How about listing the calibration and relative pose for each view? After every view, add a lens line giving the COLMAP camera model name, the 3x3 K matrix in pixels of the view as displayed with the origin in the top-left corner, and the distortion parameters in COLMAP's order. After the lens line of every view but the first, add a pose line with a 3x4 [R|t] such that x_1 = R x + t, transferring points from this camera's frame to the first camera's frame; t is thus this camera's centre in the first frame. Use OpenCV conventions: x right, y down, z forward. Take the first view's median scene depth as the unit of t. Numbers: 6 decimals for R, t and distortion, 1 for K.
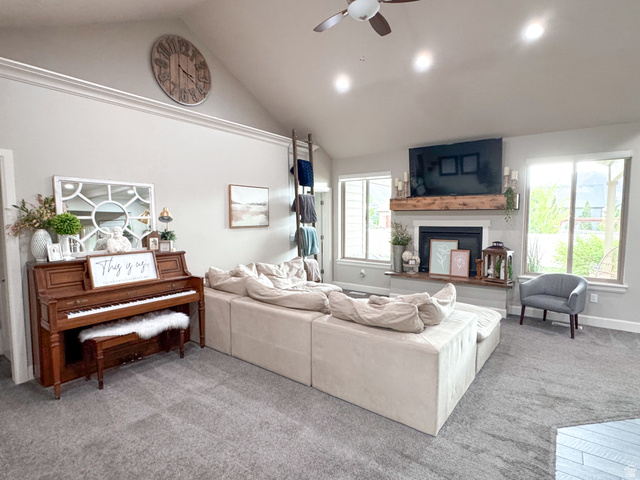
lens RADIAL K [[334.6, 0, 320.0], [0, 334.6, 240.0], [0, 0, 1]] dist [0.000434, -0.000188]
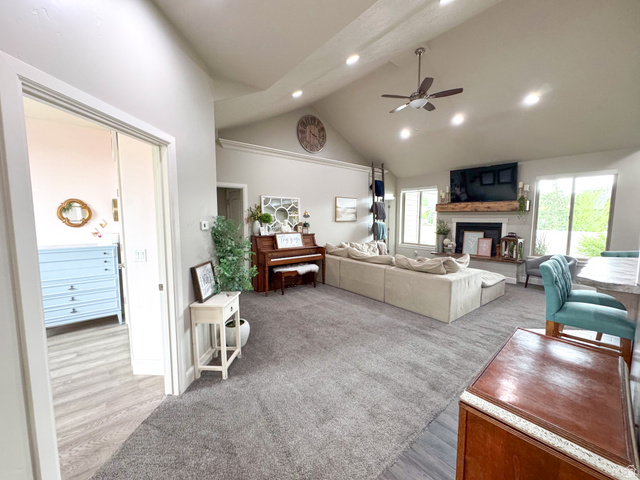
lens RADIAL K [[254.8, 0, 320.0], [0, 254.8, 240.0], [0, 0, 1]] dist [-0.001457, -0.000062]
pose [[0.970310, 0.025686, -0.240495, -0.026332], [-0.020651, 0.999512, 0.023435, 0.032043], [0.240980, -0.017773, 0.970367, -0.337390]]
